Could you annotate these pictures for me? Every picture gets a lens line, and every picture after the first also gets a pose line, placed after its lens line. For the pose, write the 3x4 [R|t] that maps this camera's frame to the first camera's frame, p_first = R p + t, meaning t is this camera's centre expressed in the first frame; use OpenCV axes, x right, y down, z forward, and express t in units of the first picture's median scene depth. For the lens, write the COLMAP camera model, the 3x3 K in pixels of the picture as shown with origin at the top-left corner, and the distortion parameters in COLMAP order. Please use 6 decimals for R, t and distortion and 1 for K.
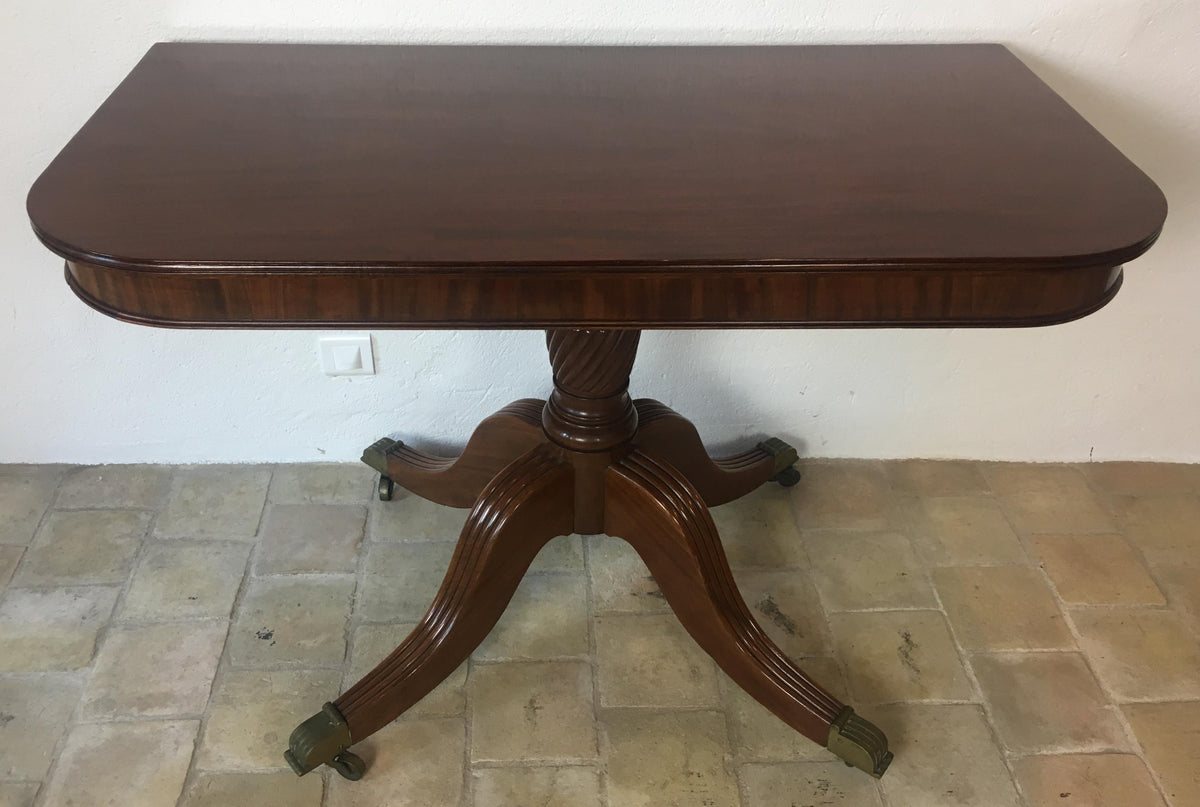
lens RADIAL K [[1112.0, 0, 561.6], [0, 1112.0, 376.4], [0, 0, 1]] dist [0.074262, -0.004274]
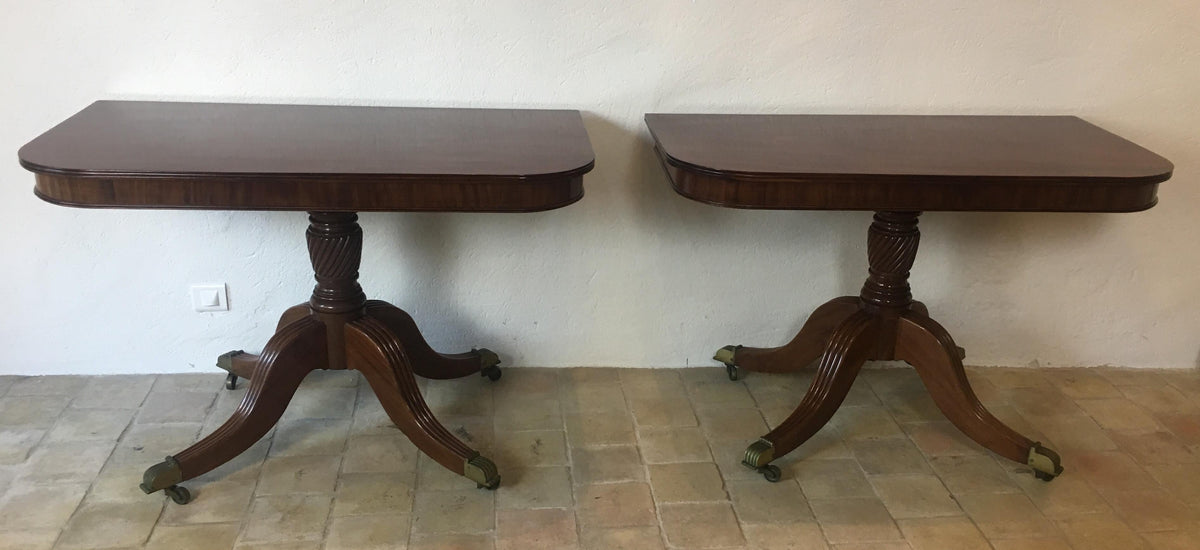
lens RADIAL K [[1091.1, 0, 637.6], [0, 1091.1, 280.3], [0, 0, 1]] dist [0.051687, -0.025502]
pose [[0.995226, -0.005464, 0.097440, 0.299643], [0.027893, 0.972708, -0.230349, 0.382815], [-0.093522, 0.231967, 0.968217, -0.665138]]
